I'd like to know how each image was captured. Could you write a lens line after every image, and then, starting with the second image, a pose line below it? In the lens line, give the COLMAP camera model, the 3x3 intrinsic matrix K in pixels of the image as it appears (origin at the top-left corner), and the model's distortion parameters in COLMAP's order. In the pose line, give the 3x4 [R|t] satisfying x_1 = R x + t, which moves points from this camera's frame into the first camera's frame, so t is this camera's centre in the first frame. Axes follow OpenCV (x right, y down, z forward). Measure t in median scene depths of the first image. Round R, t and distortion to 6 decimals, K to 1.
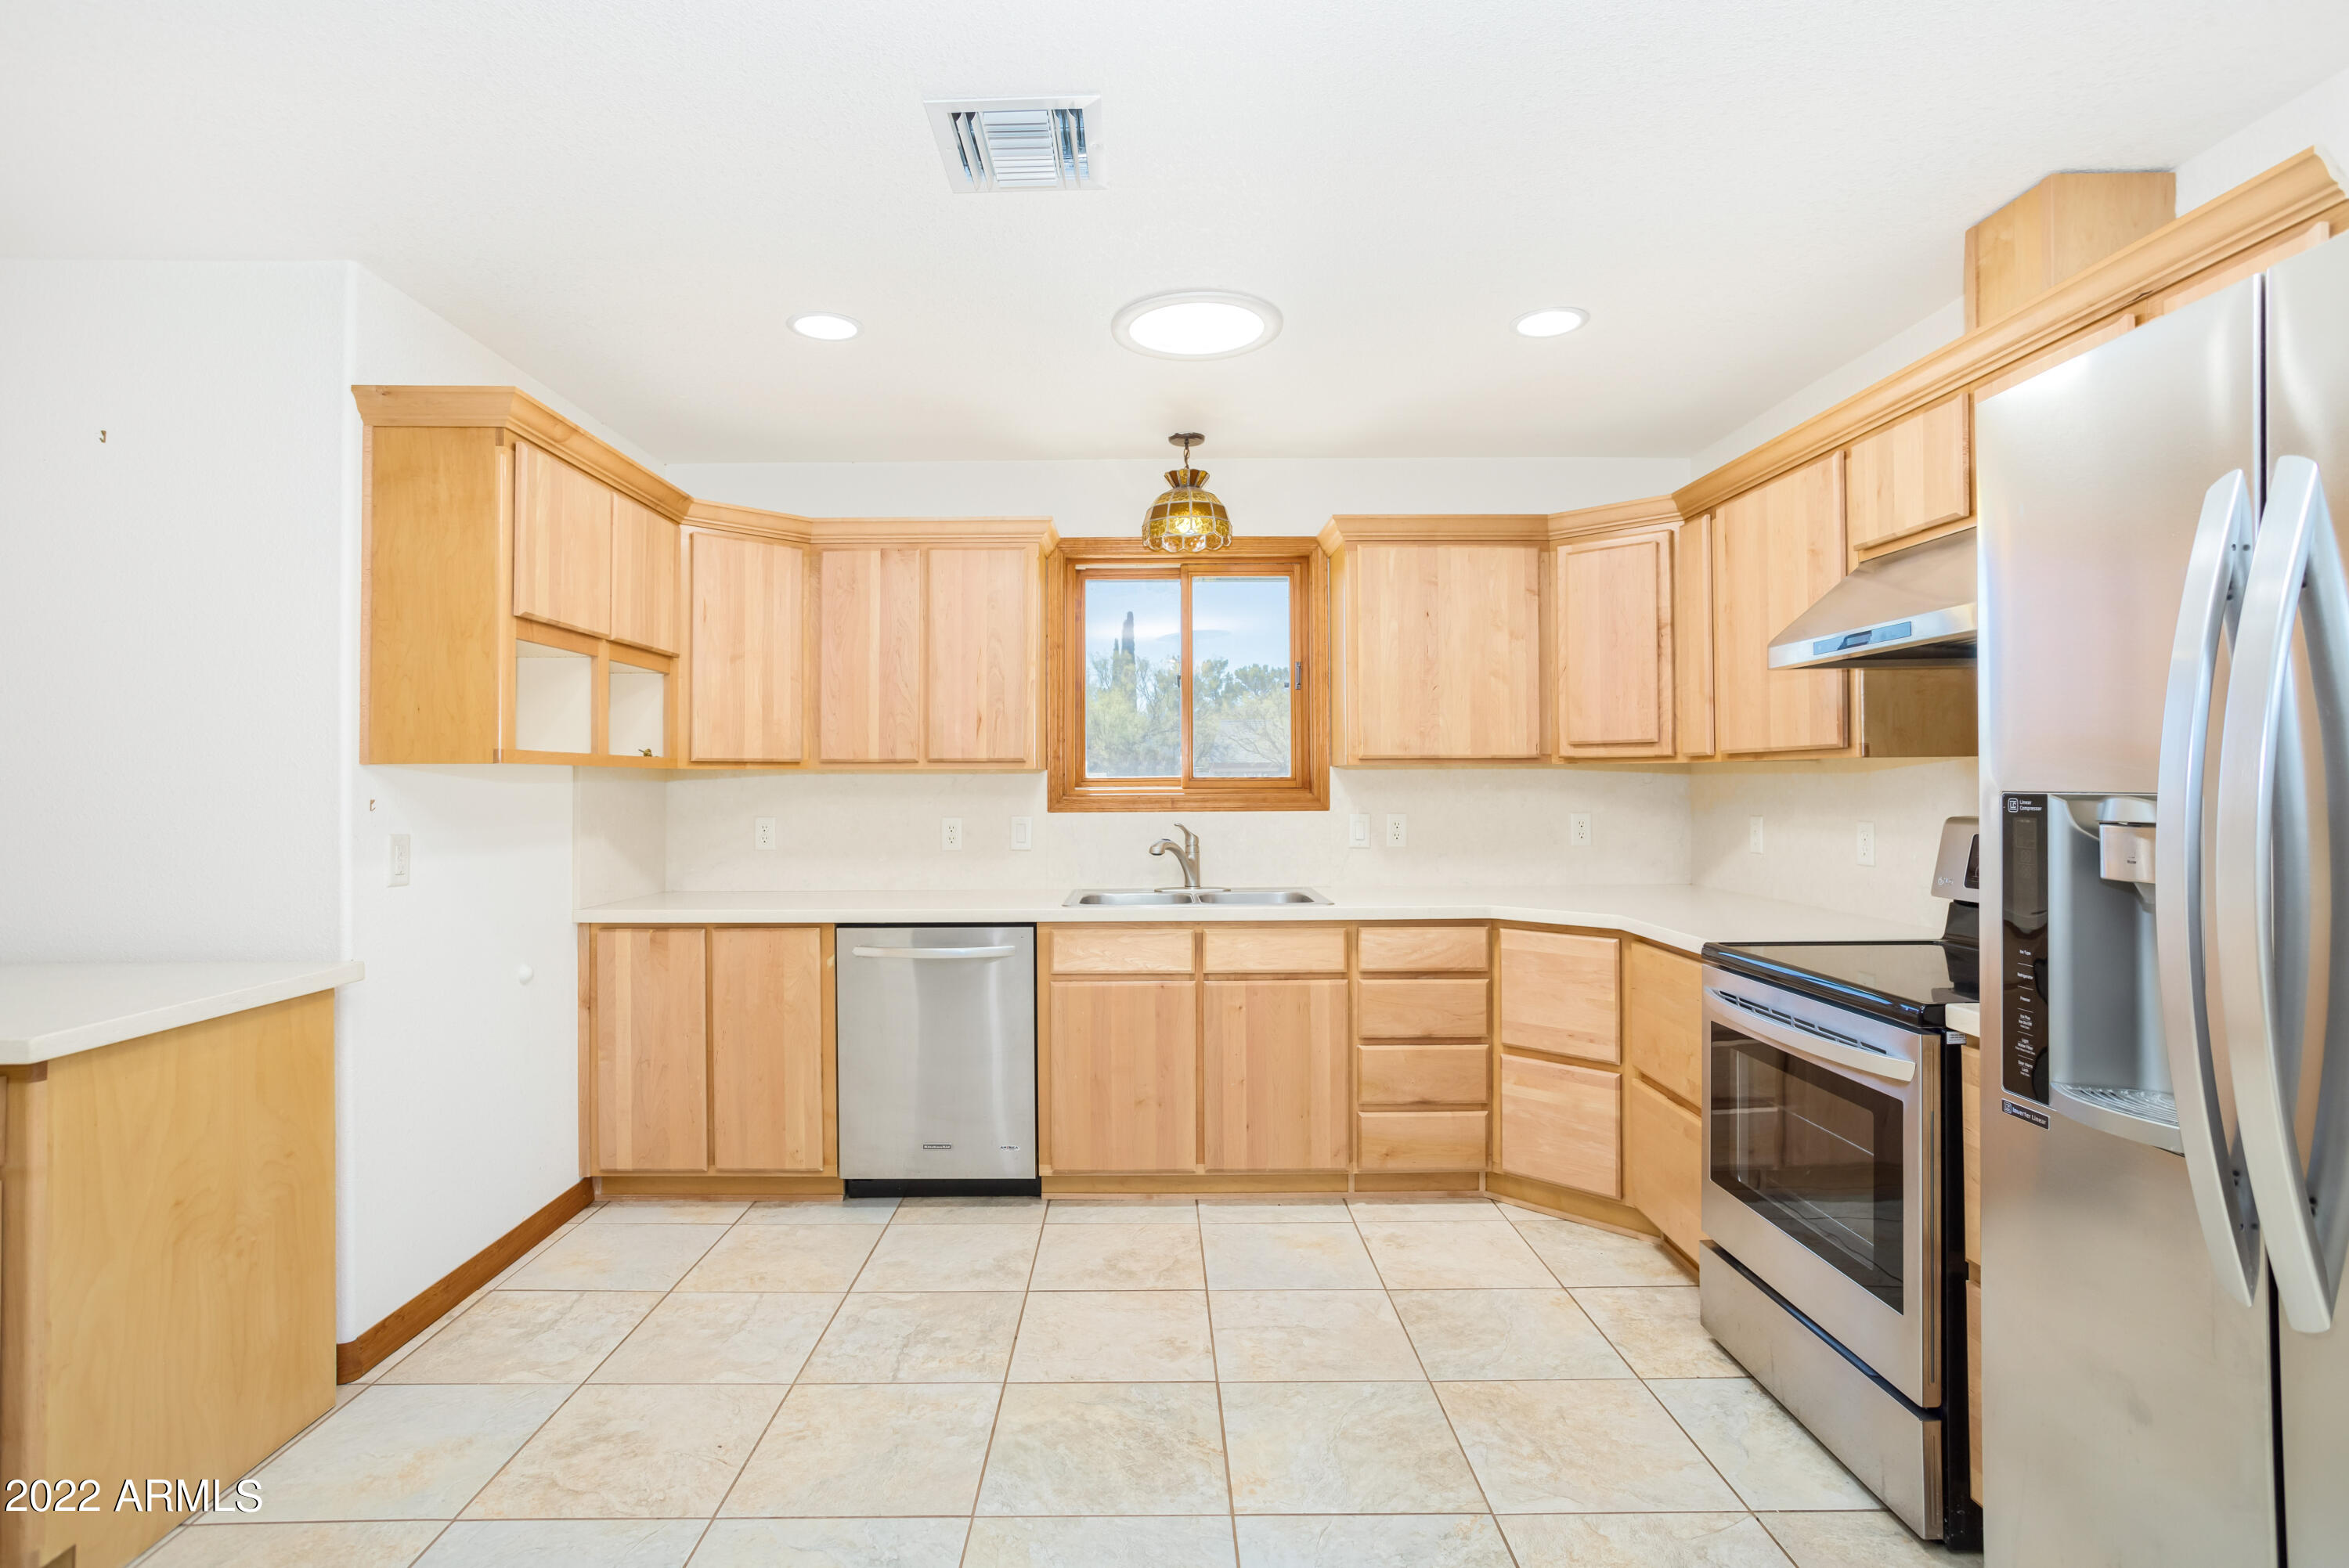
lens RADIAL K [[1157.3, 0, 1149.3], [0, 1157.3, 770.7], [0, 0, 1]] dist [-0.052794, 0.038485]
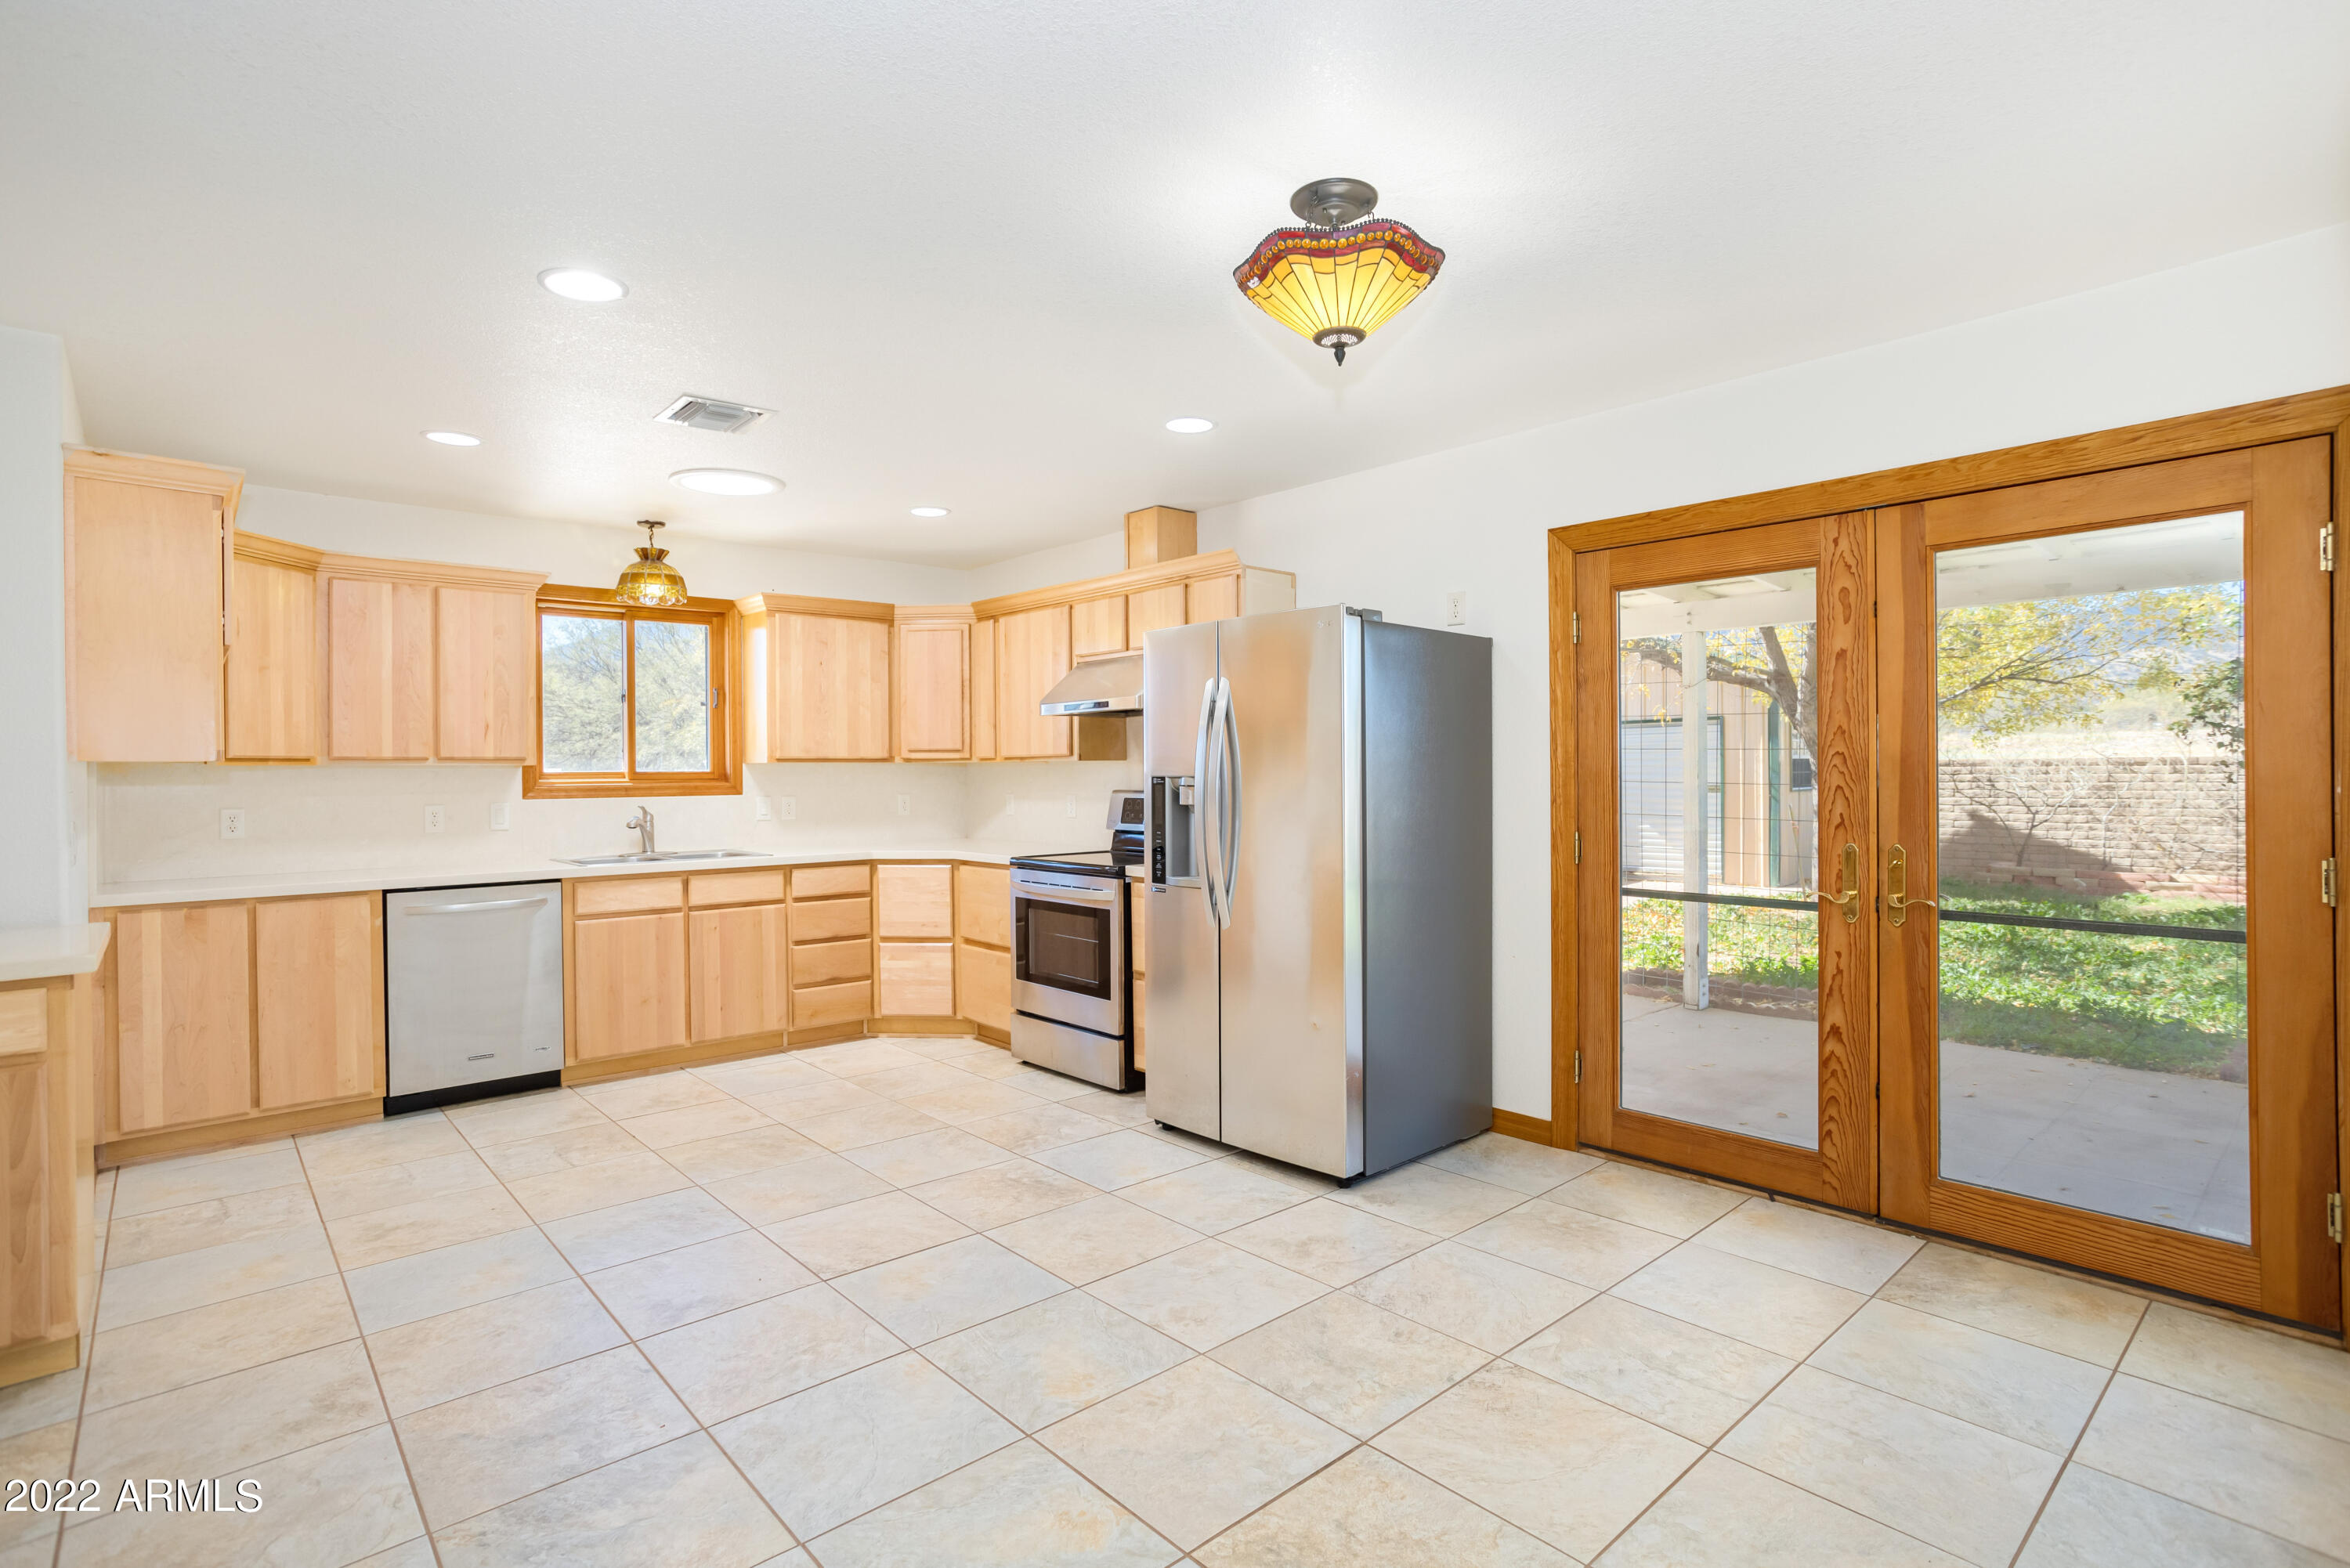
lens RADIAL K [[1145.1, 0, 1182.2], [0, 1145.1, 774.8], [0, 0, 1]] dist [-0.054422, 0.035147]
pose [[0.745815, -0.004193, 0.666140, -0.438613], [-0.001699, 0.999965, 0.008197, -0.002756], [-0.666151, -0.007245, 0.745782, -0.470402]]
